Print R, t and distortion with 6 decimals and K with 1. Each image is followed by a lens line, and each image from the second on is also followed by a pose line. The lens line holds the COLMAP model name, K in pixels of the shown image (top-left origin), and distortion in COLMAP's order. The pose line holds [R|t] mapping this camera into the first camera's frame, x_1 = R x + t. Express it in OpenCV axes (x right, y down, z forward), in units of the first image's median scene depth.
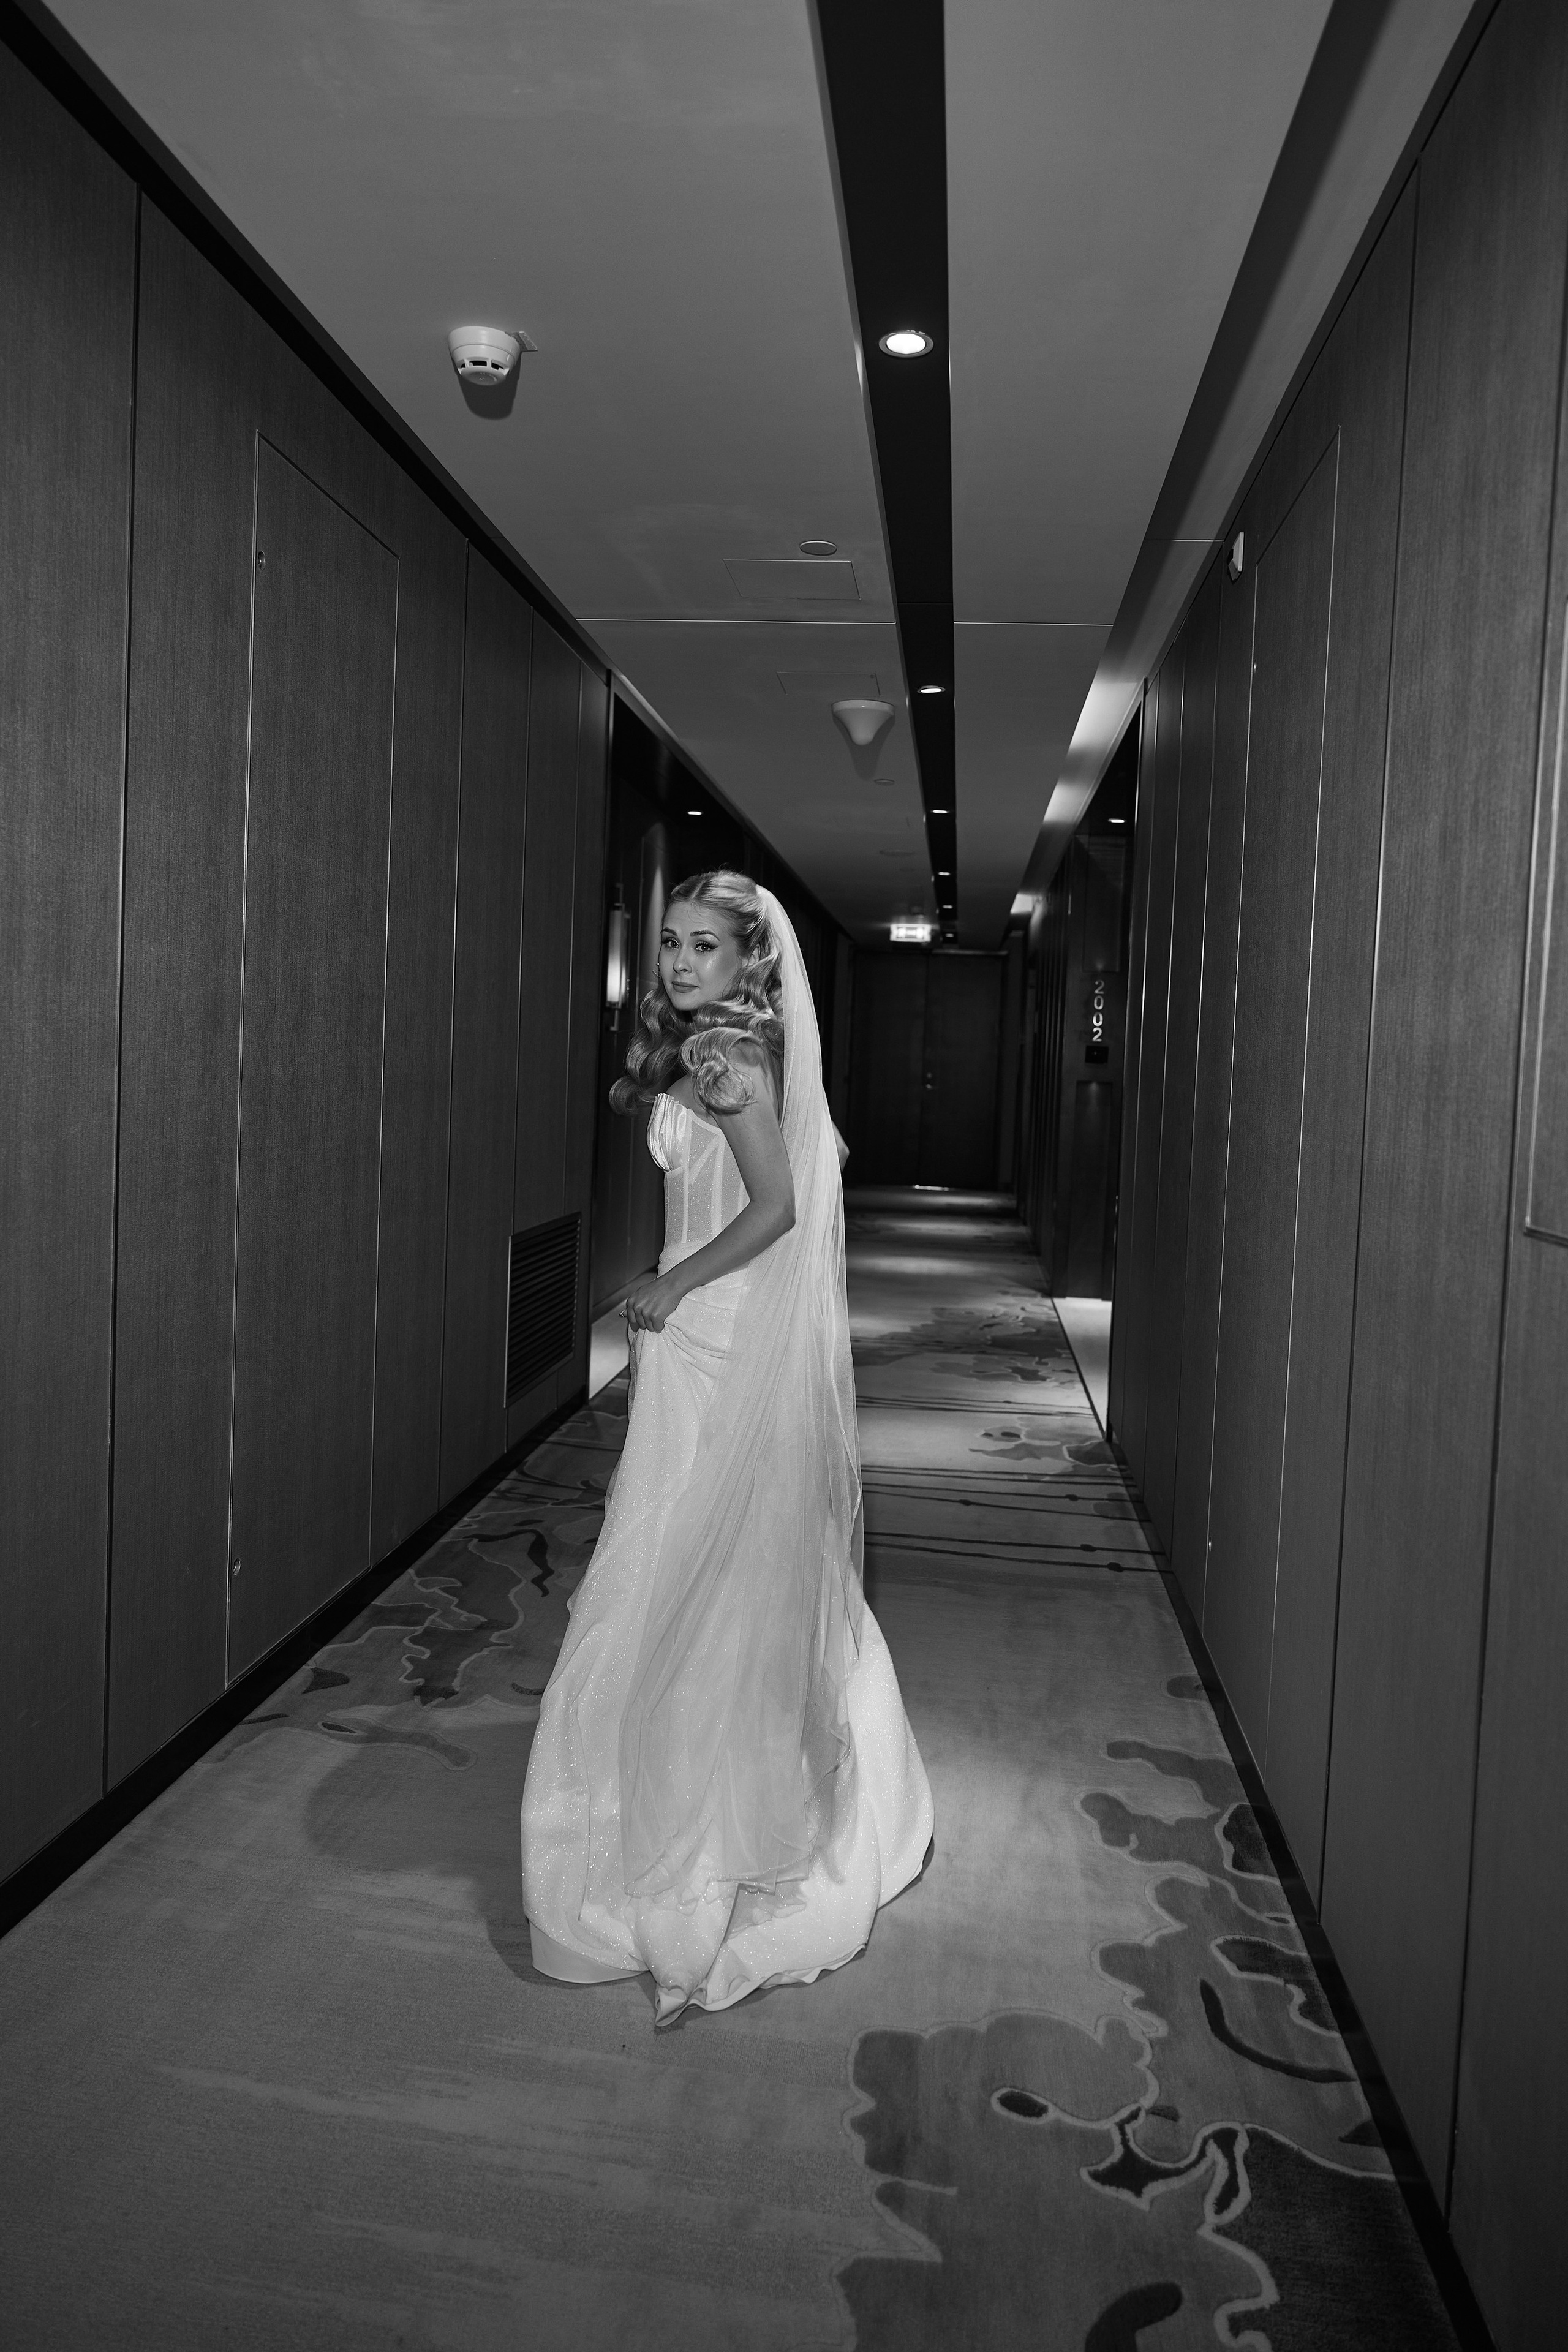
lens RADIAL K [[1635.0, 0, 770.2], [0, 1635.0, 1127.7], [0, 0, 1]] dist [0.003412, -0.000822]
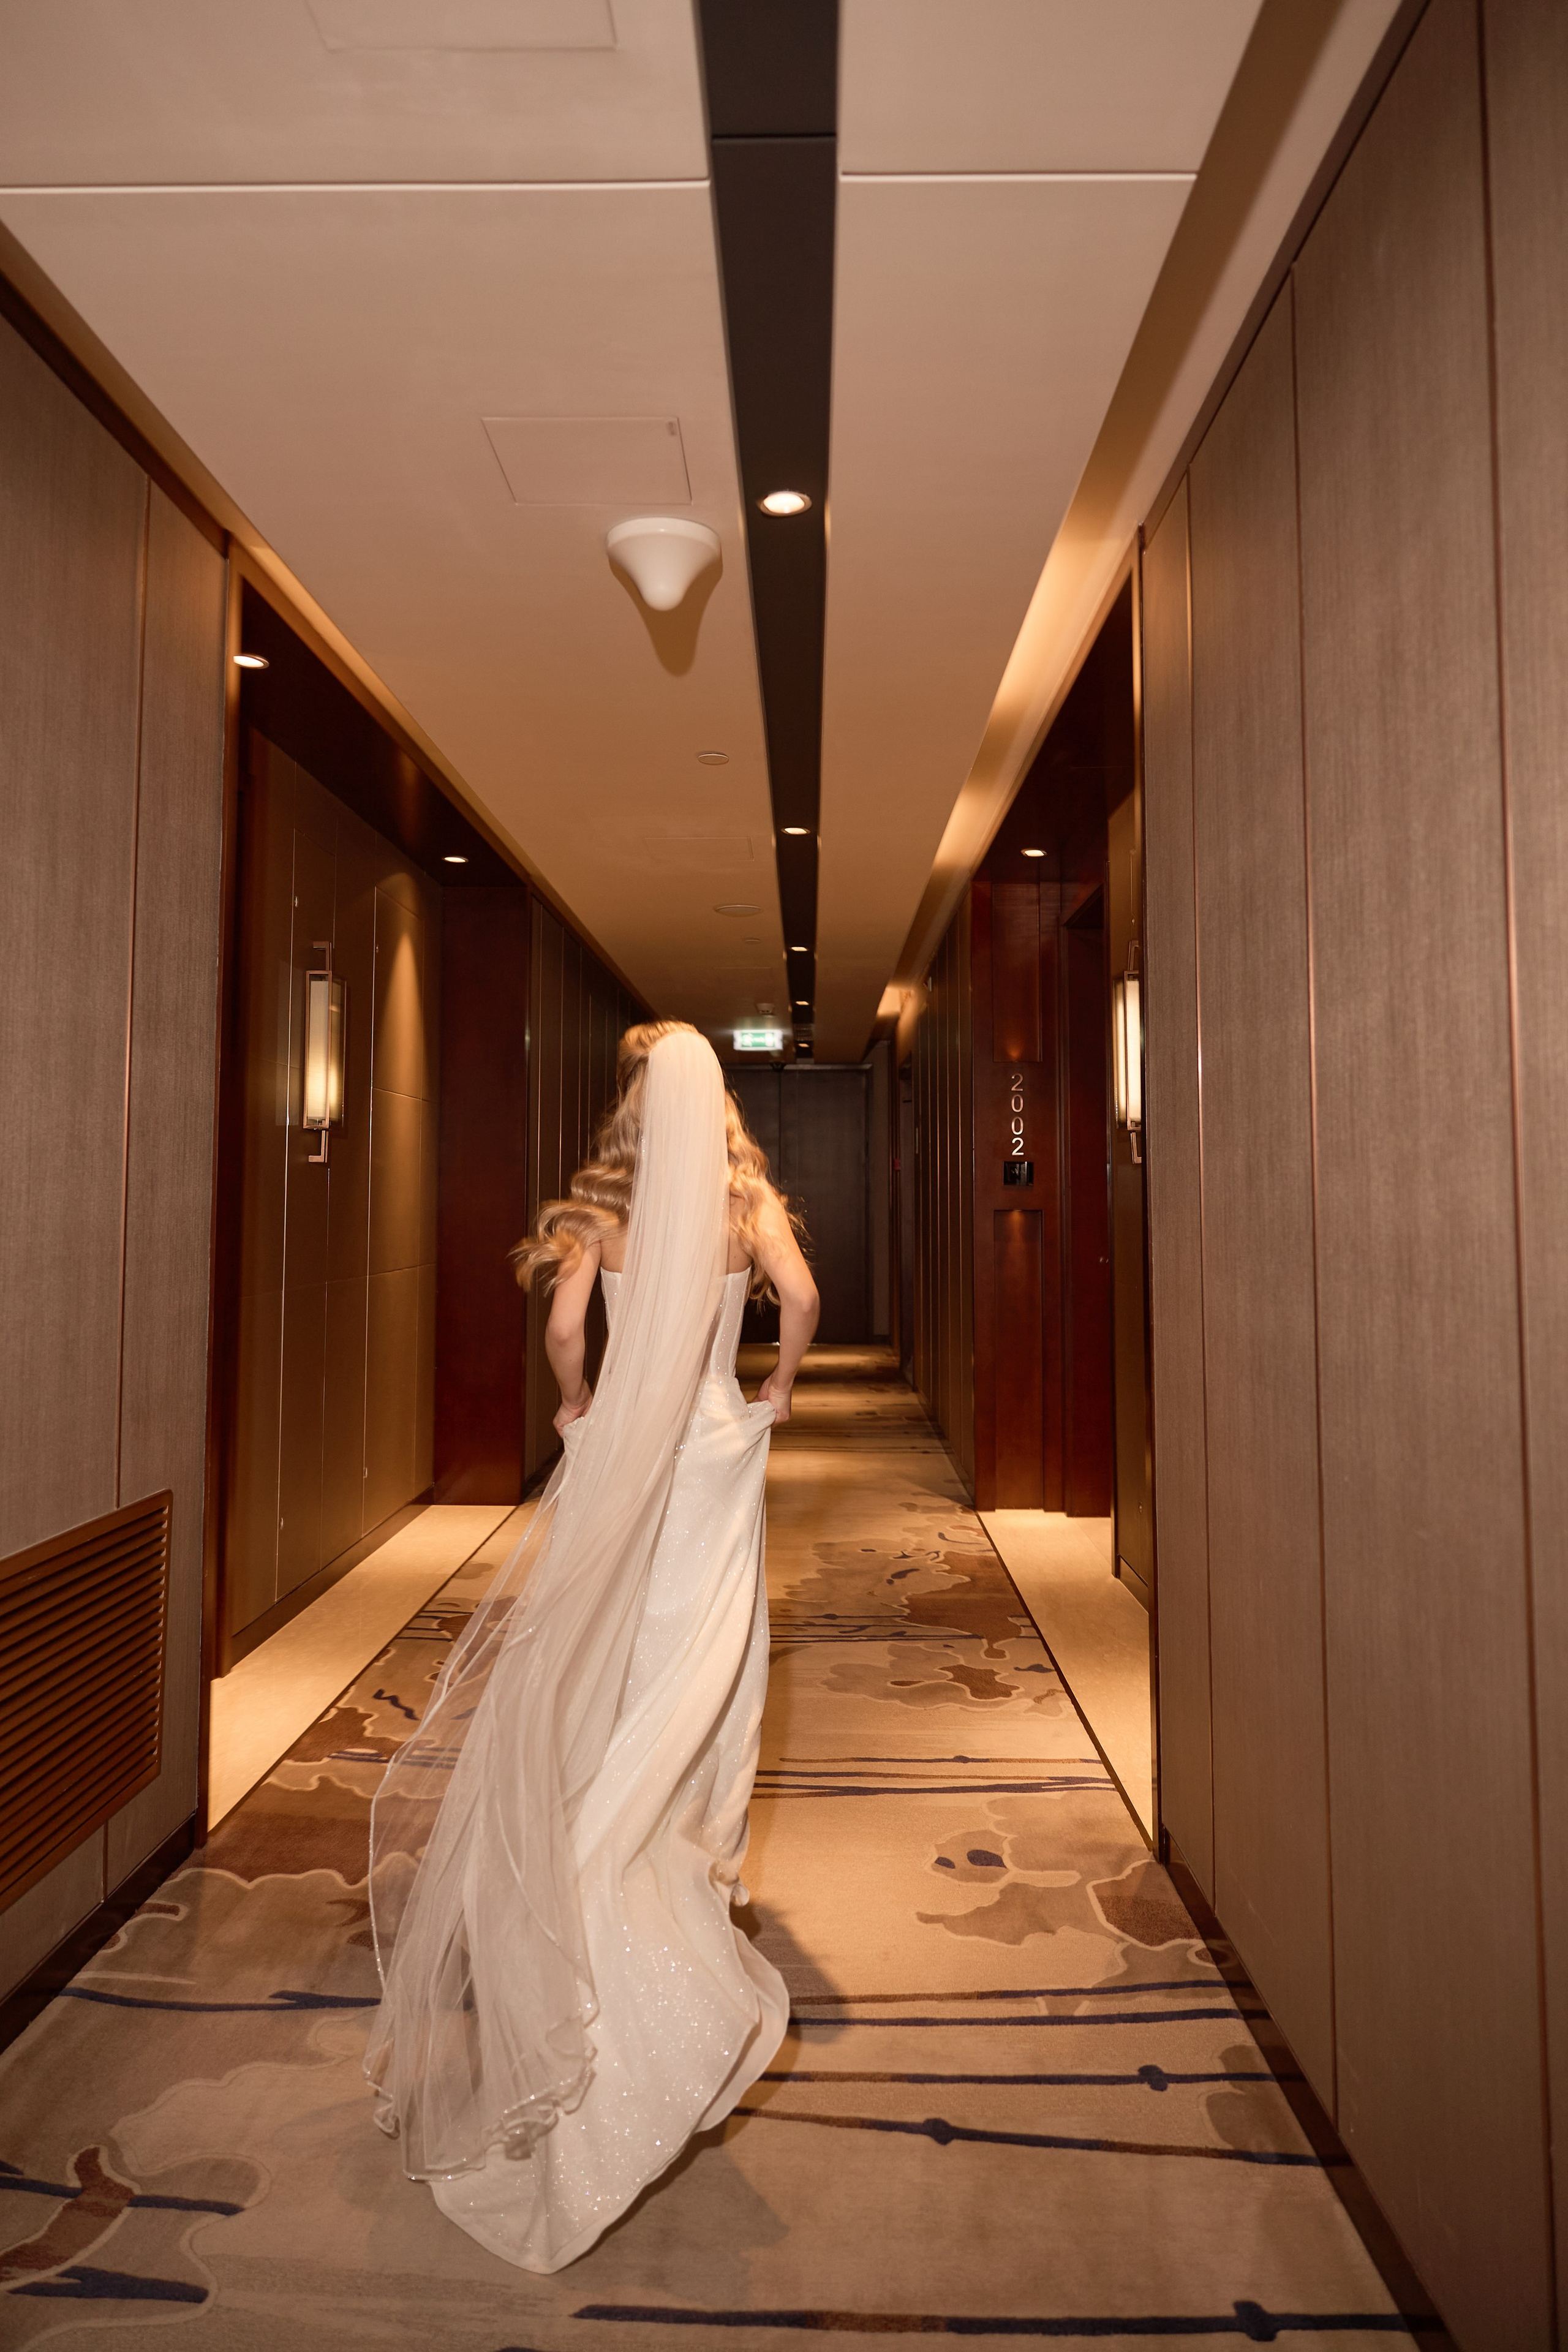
lens RADIAL K [[1623.8, 0, 785.5], [0, 1623.8, 1143.8], [0, 0, 1]] dist [0.004878, 0.000103]
pose [[0.994166, -0.035574, 0.101828, 0.025014], [0.043196, 0.996348, -0.073659, -0.010044], [-0.098836, 0.077627, 0.992071, 0.333743]]
